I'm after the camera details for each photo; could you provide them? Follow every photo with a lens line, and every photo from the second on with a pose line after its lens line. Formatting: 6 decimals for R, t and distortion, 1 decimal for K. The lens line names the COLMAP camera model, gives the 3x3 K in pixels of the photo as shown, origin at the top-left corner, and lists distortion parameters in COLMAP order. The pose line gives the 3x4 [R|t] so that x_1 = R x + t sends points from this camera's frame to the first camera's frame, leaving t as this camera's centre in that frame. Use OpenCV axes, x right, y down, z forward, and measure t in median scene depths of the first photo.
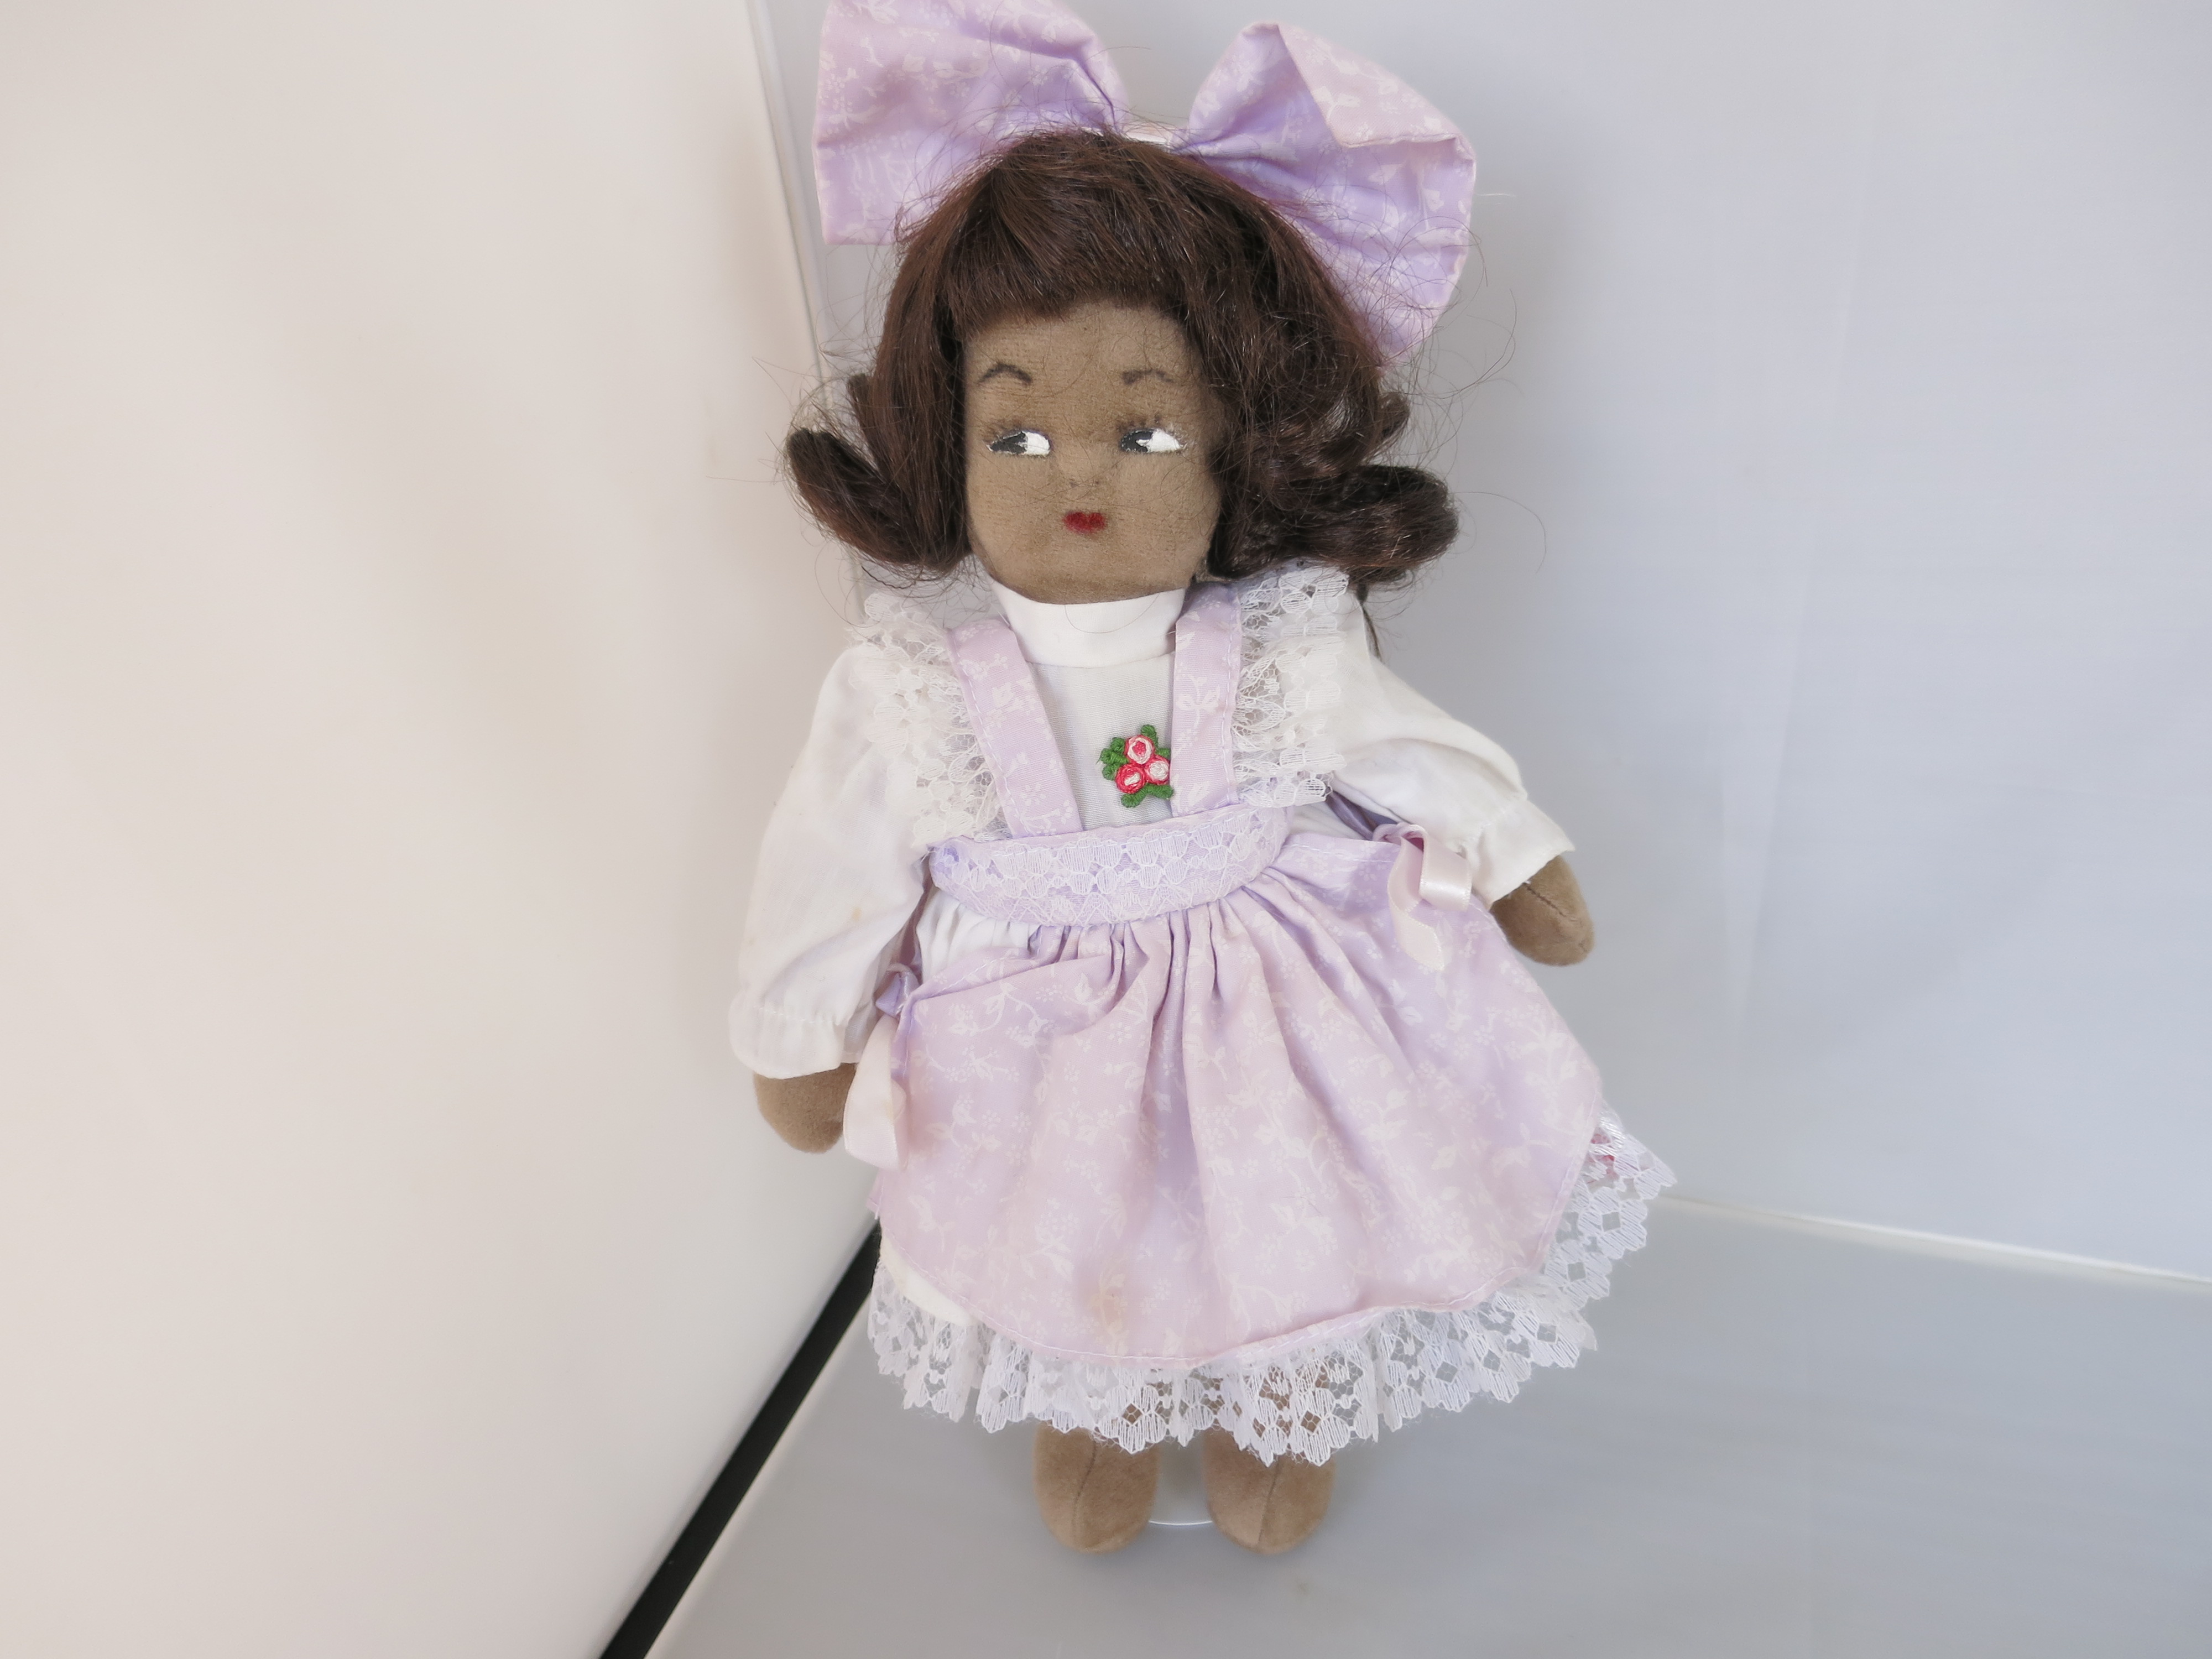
lens RADIAL K [[1677.0, 0, 1106.0], [0, 1677.0, 829.5], [0, 0, 1]] dist [-0.044702, 0.003464]
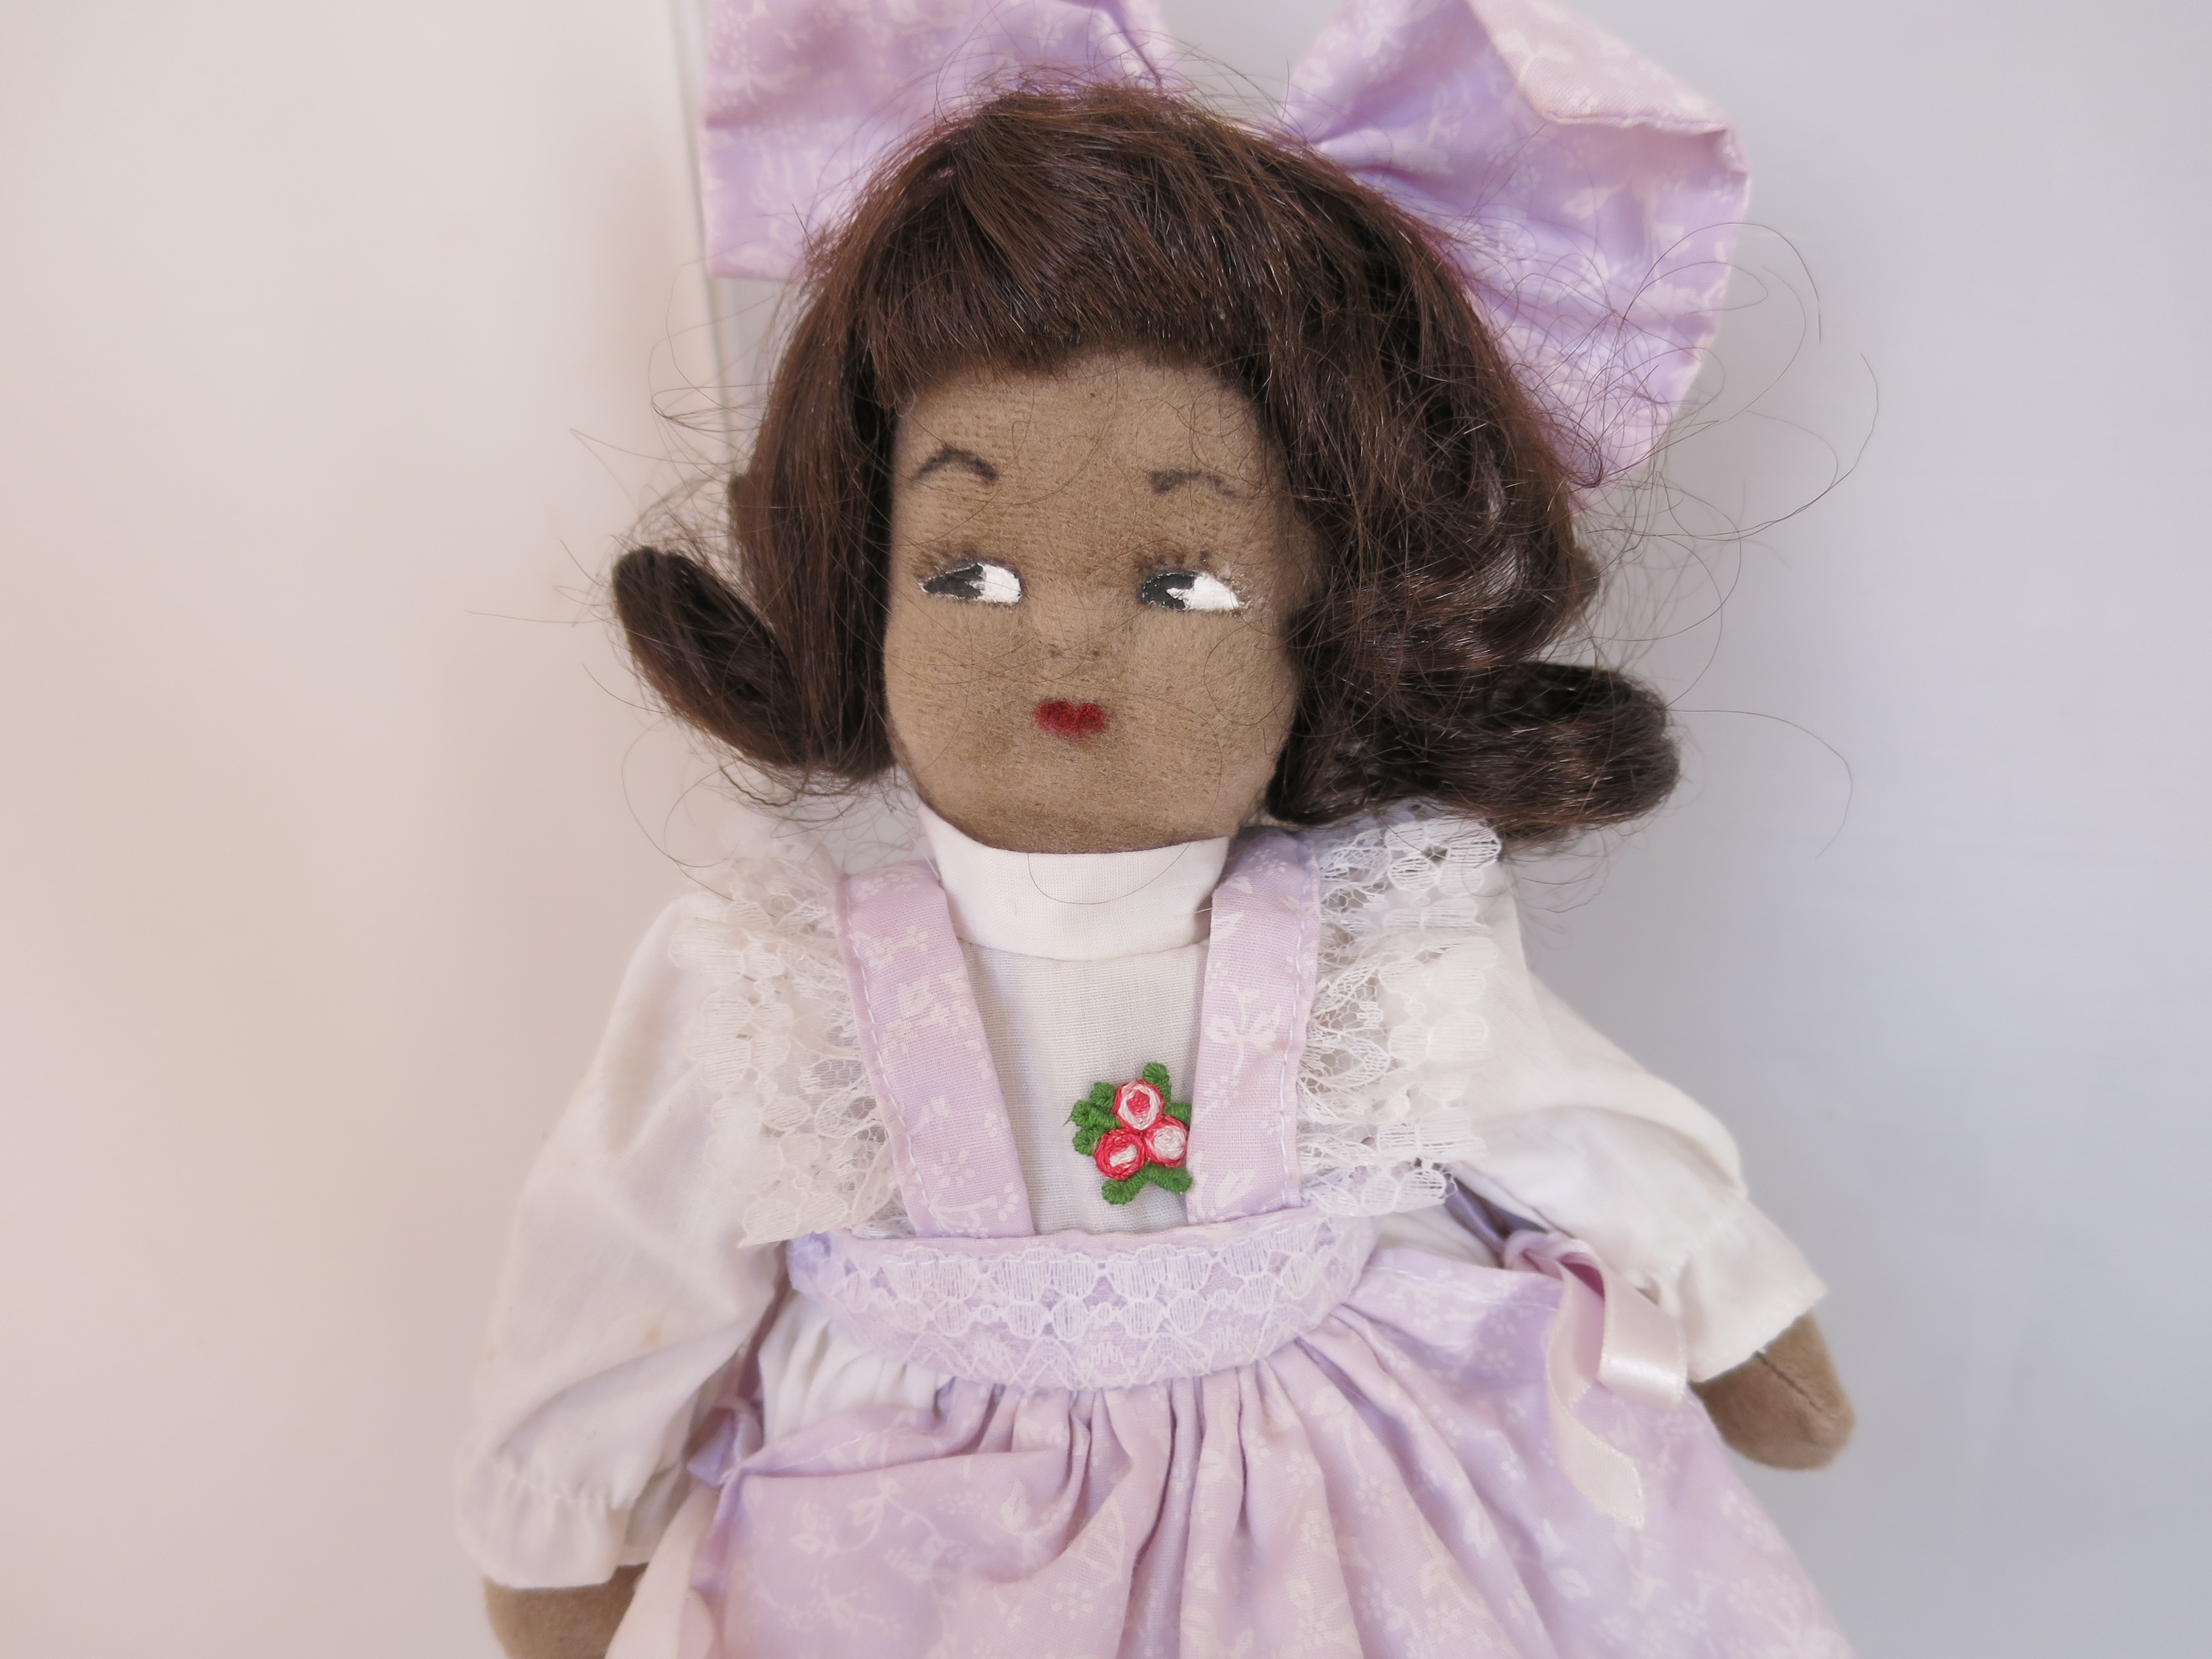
lens RADIAL K [[1677.0, 0, 1106.0], [0, 1677.0, 829.5], [0, 0, 1]] dist [-0.044702, 0.003464]
pose [[0.997808, 0.066014, -0.004599, 0.004777], [-0.066077, 0.990168, -0.123295, -0.070008], [-0.003585, 0.123328, 0.992359, 0.401784]]
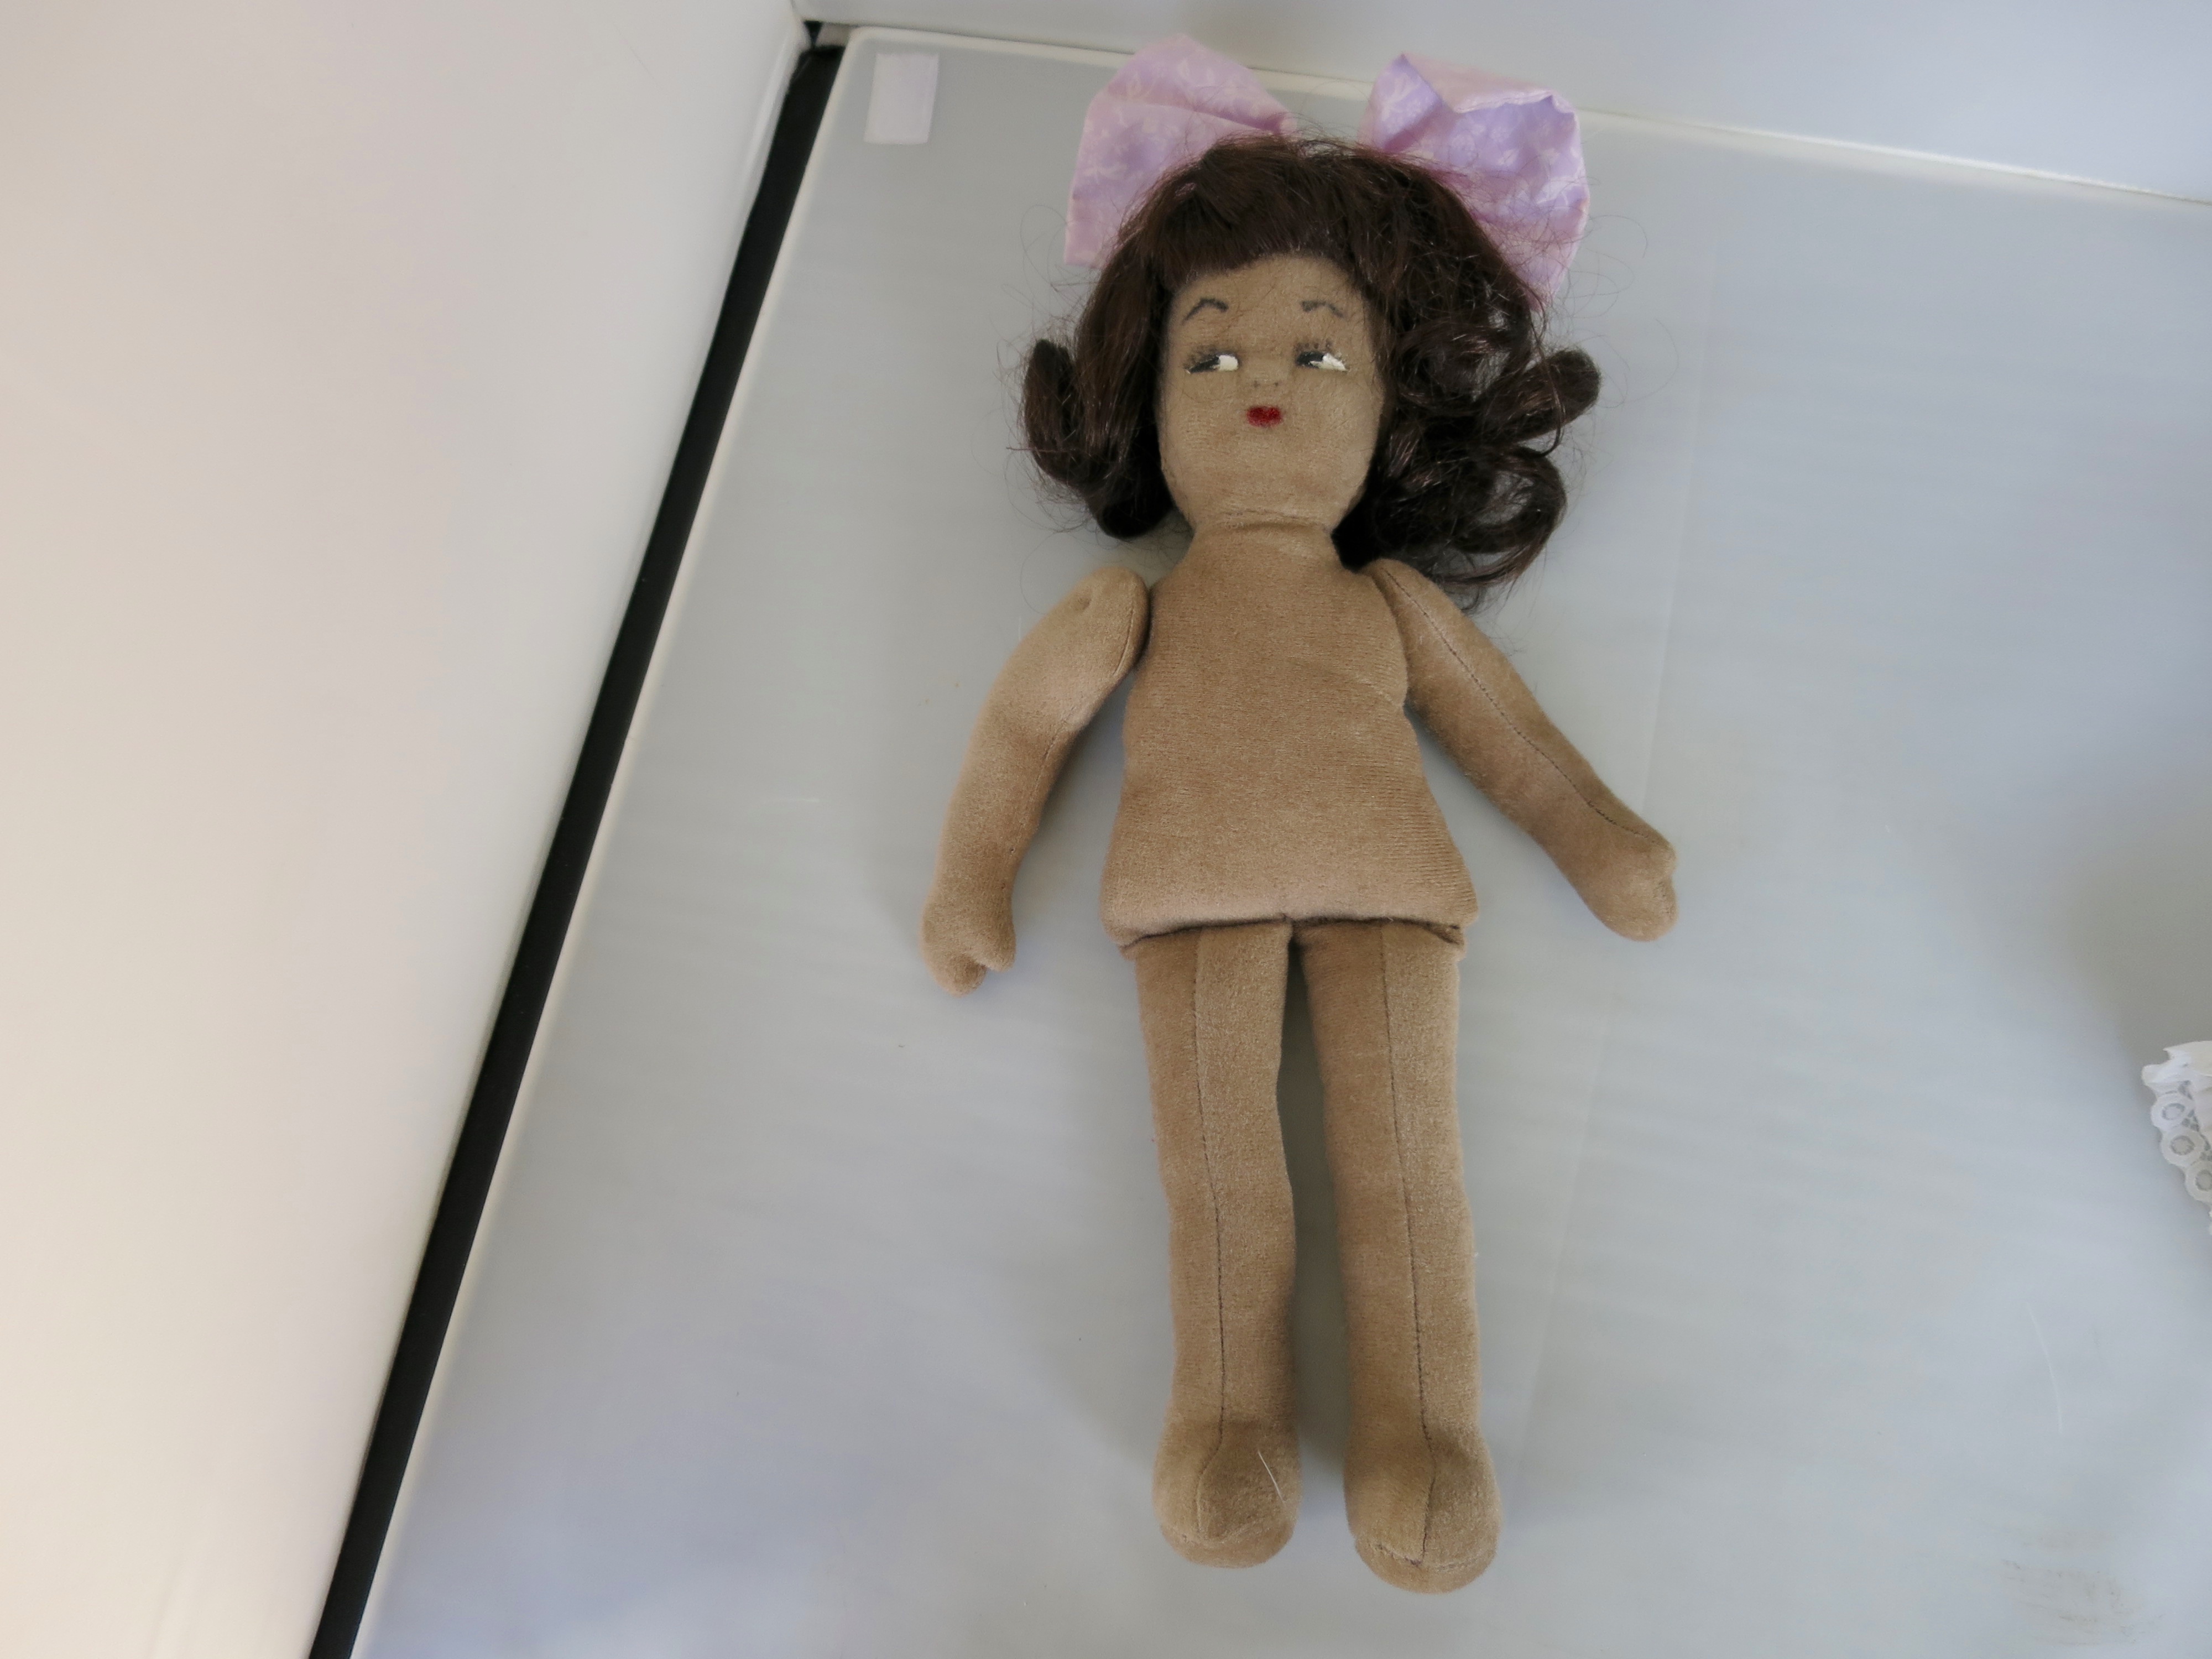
lens RADIAL K [[1677.0, 0, 1106.0], [0, 1677.0, 829.5], [0, 0, 1]] dist [-0.044702, 0.003464]
pose [[0.991768, 0.063506, -0.111191, 0.026658], [-0.096700, 0.940666, -0.325265, 0.476742], [0.083937, 0.333339, 0.939063, -0.038199]]
